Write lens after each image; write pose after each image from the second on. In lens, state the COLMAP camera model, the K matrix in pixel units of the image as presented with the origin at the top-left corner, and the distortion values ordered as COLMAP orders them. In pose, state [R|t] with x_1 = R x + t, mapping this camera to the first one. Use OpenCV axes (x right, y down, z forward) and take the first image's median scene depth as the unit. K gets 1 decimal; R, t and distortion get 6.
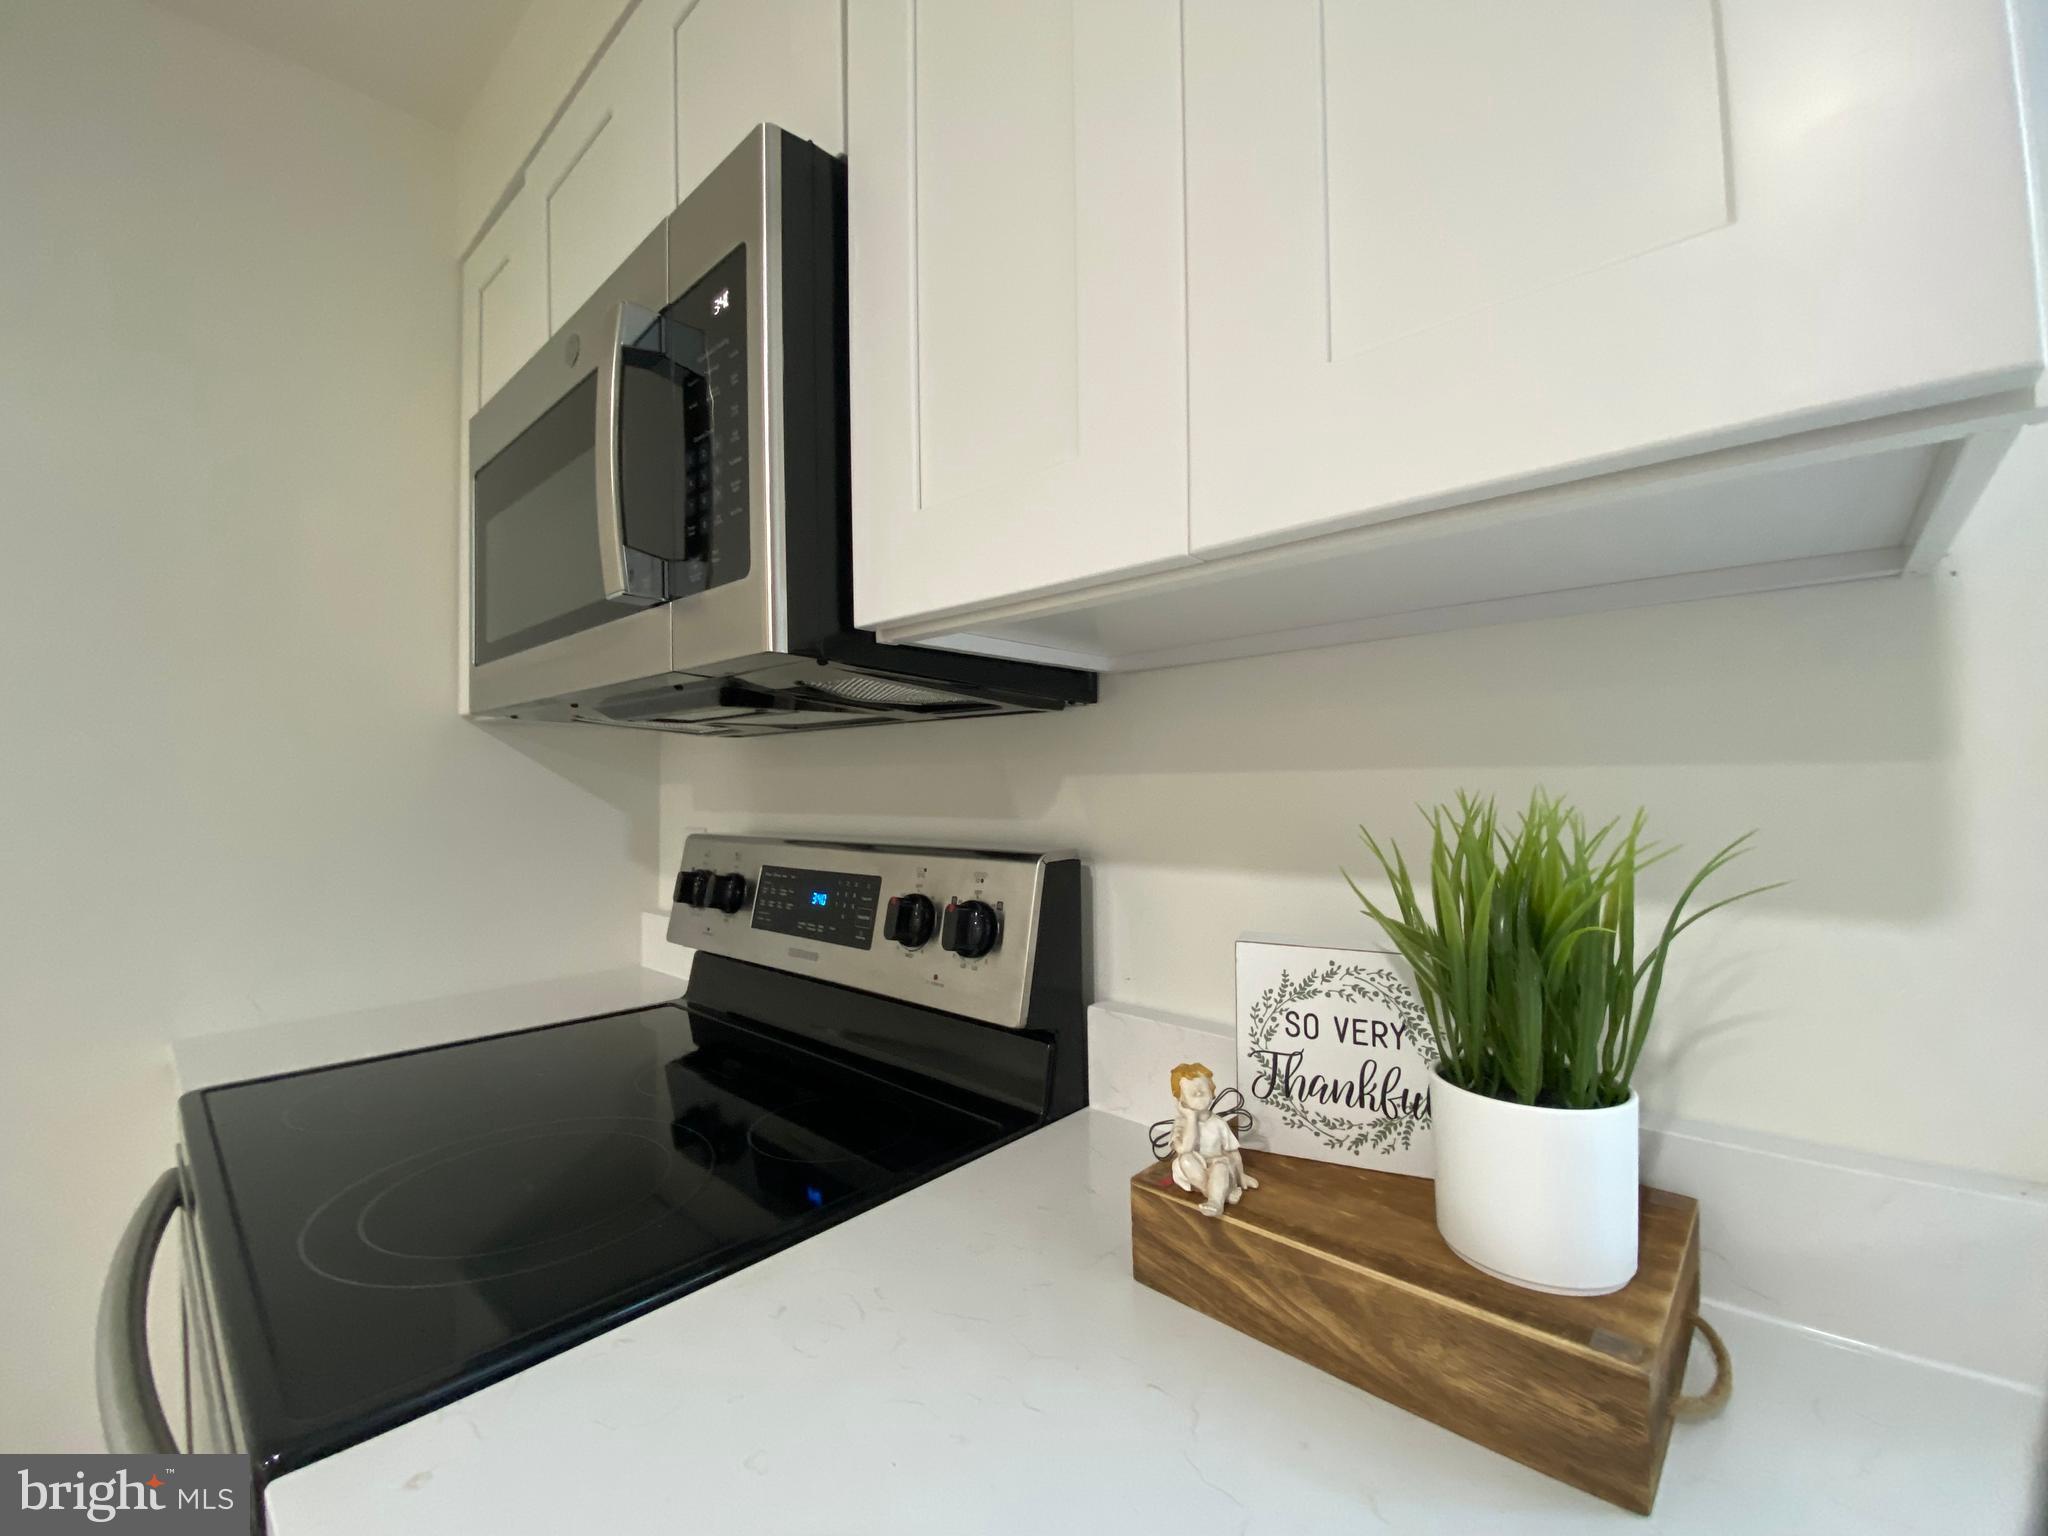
lens RADIAL K [[812.1, 0, 1025.4], [0, 812.1, 767.0], [0, 0, 1]] dist [-0.039677, -0.000573]
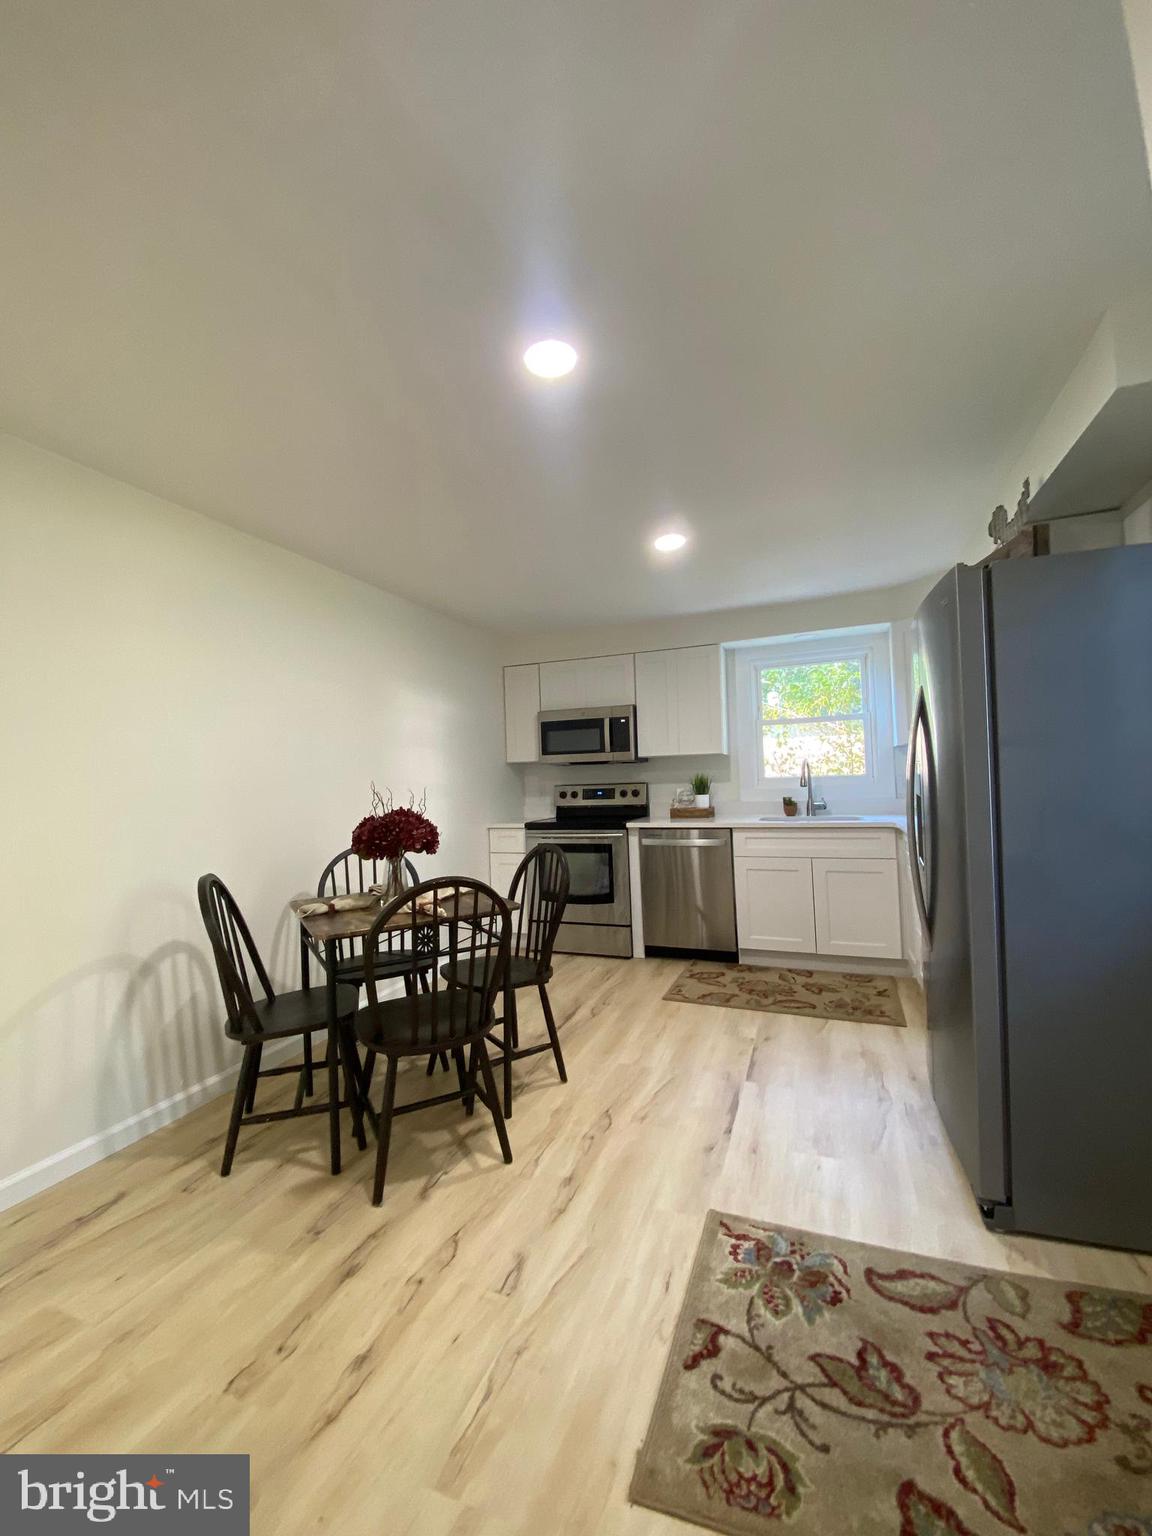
lens RADIAL K [[626.5, 0, 573.7], [0, 626.5, 760.6], [0, 0, 1]] dist [0.003160, -0.011369]
pose [[0.930852, -0.012252, 0.365191, -3.479060], [0.016080, 0.999843, -0.007445, -0.079528], [-0.365042, 0.012802, 0.930903, -5.357656]]
